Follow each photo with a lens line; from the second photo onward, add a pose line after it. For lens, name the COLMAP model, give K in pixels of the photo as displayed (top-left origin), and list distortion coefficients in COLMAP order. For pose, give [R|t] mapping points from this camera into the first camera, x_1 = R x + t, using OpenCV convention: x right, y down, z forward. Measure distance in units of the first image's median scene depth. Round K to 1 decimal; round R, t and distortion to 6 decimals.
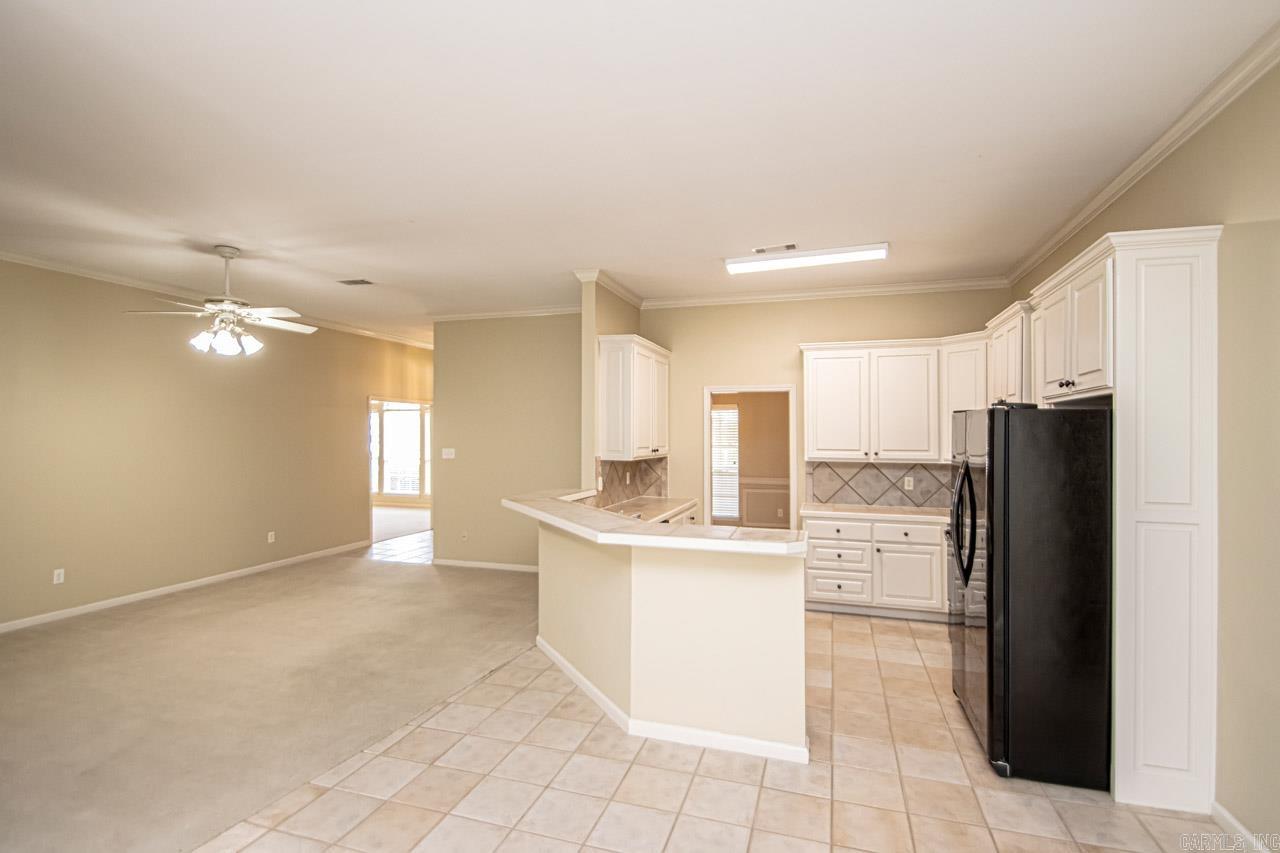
lens RADIAL K [[602.4, 0, 624.6], [0, 602.4, 432.9], [0, 0, 1]] dist [0.021090, -0.022190]
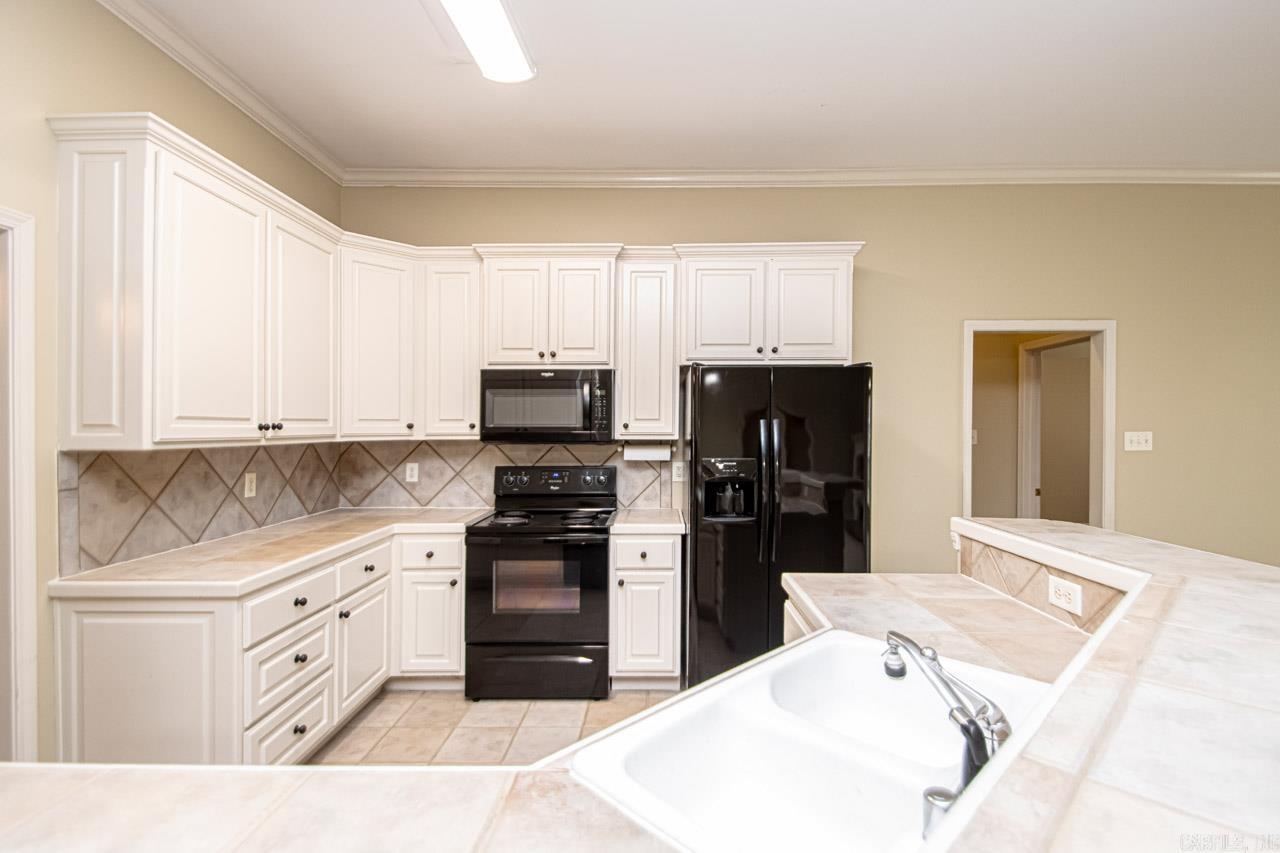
lens RADIAL K [[606.2, 0, 645.7], [0, 606.2, 427.6], [0, 0, 1]] dist [0.009017, -0.000222]
pose [[-0.302266, -0.004582, 0.953213, -0.141943], [-0.002959, 0.999988, 0.003868, 0.032602], [-0.953219, -0.001651, -0.302276, 0.883029]]
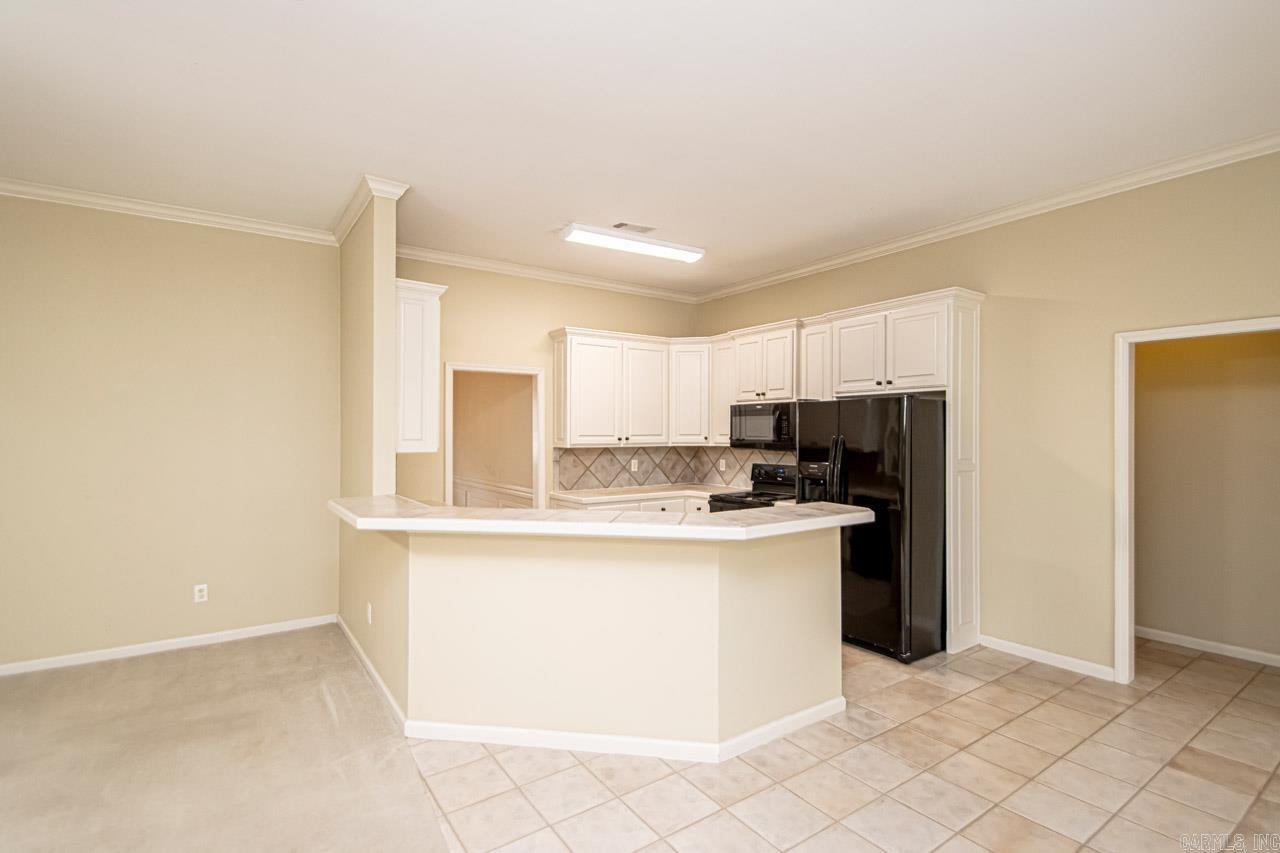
lens RADIAL K [[606.2, 0, 645.7], [0, 606.2, 427.6], [0, 0, 1]] dist [0.009017, -0.000222]
pose [[0.595067, 0.000143, 0.803676, -0.440017], [0.000414, 1.000000, -0.000484, 0.015212], [-0.803676, 0.000621, 0.595067, 0.338010]]
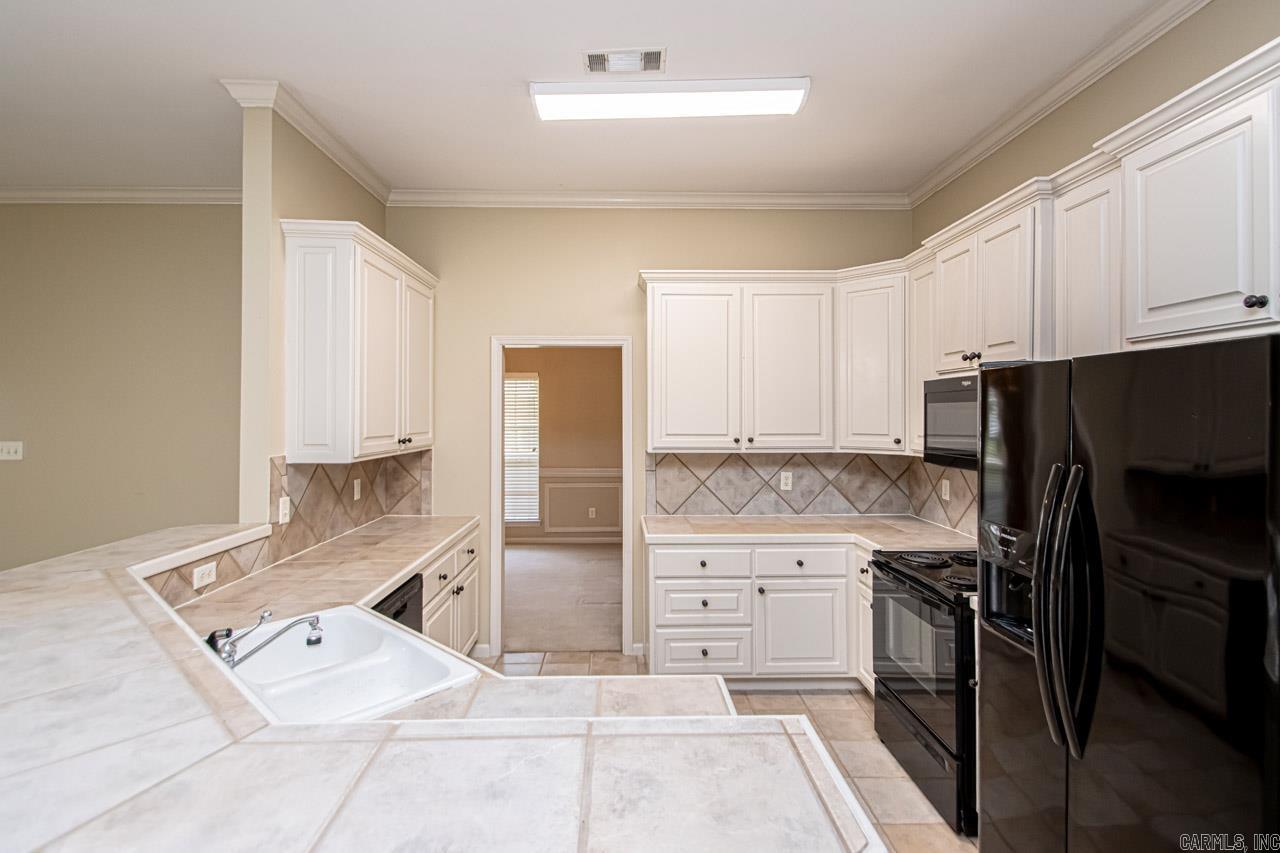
lens RADIAL K [[613.9, 0, 623.2], [0, 613.9, 406.2], [0, 0, 1]] dist [0.018905, 0.000078]
pose [[0.944818, -0.000861, 0.327595, 0.060798], [0.003995, 0.999952, -0.008894, 0.002301], [-0.327572, 0.009712, 0.944776, 0.409772]]
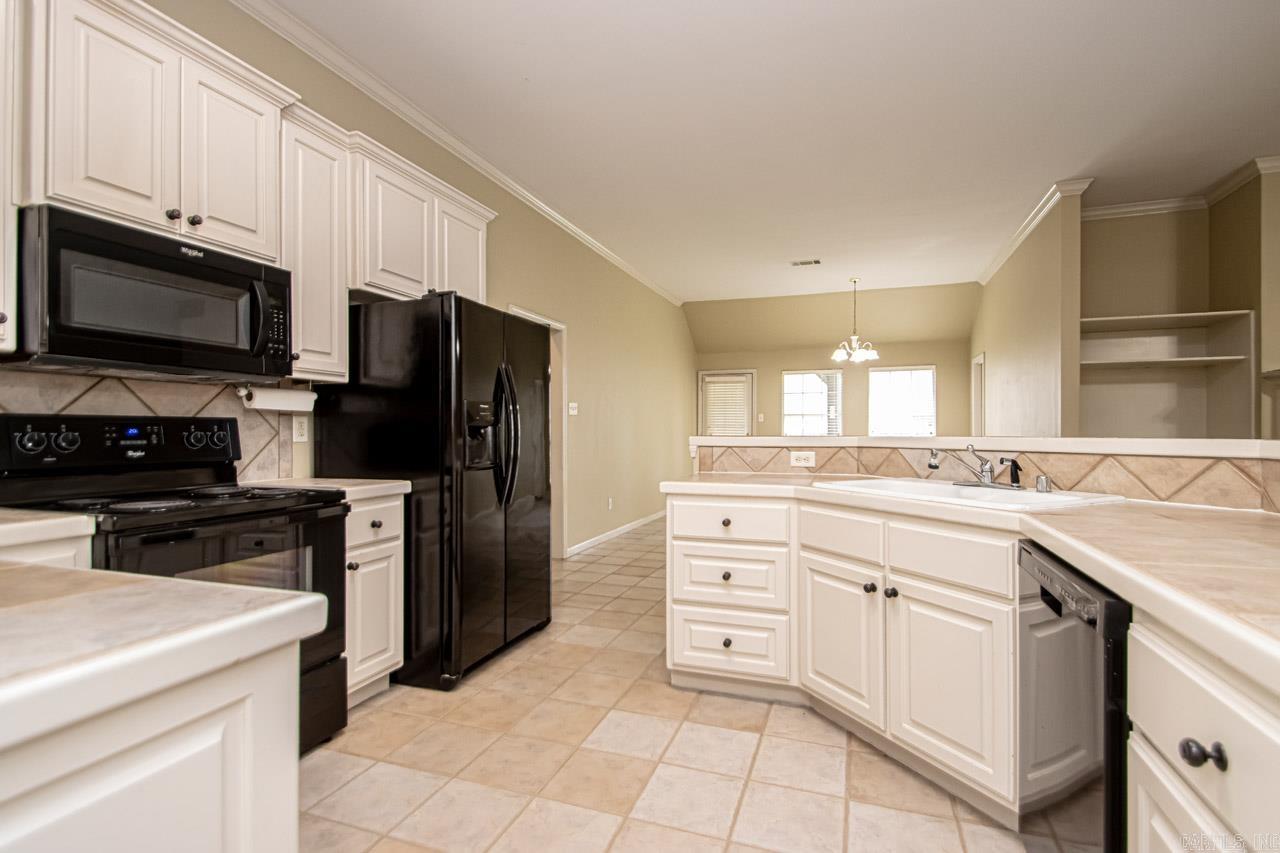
lens RADIAL K [[589.3, 0, 643.1], [0, 589.3, 430.5], [0, 0, 1]] dist [0.033907, -0.018811]
pose [[-0.999777, -0.003350, 0.020832, 0.207796], [-0.003409, 0.999990, -0.002768, 0.088370], [-0.020822, -0.002838, -0.999779, 1.146445]]
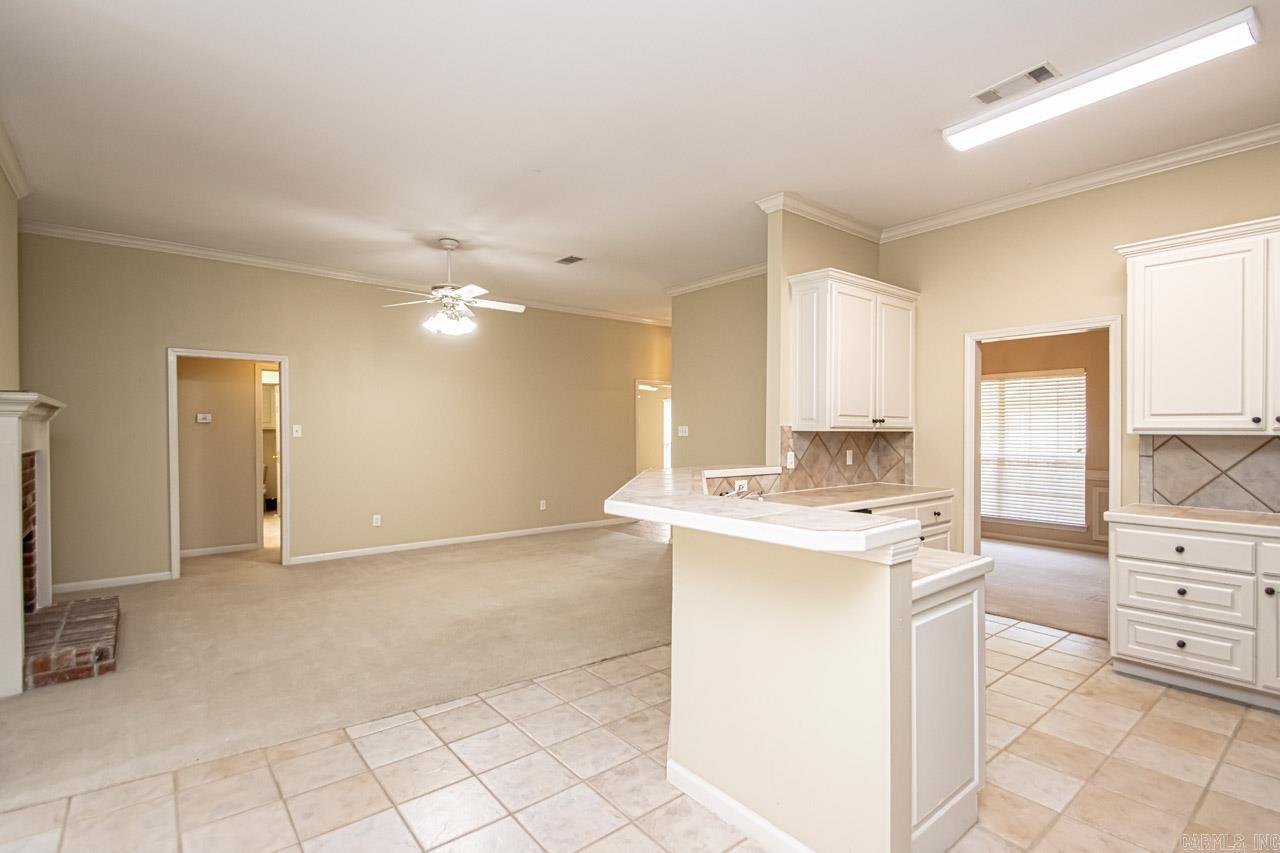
lens RADIAL K [[589.3, 0, 643.1], [0, 589.3, 430.5], [0, 0, 1]] dist [0.033907, -0.018811]
pose [[0.847275, -0.000474, -0.531154, 0.215467], [0.000980, 0.999999, 0.000671, 0.044376], [0.531153, -0.001089, 0.847275, 0.221003]]
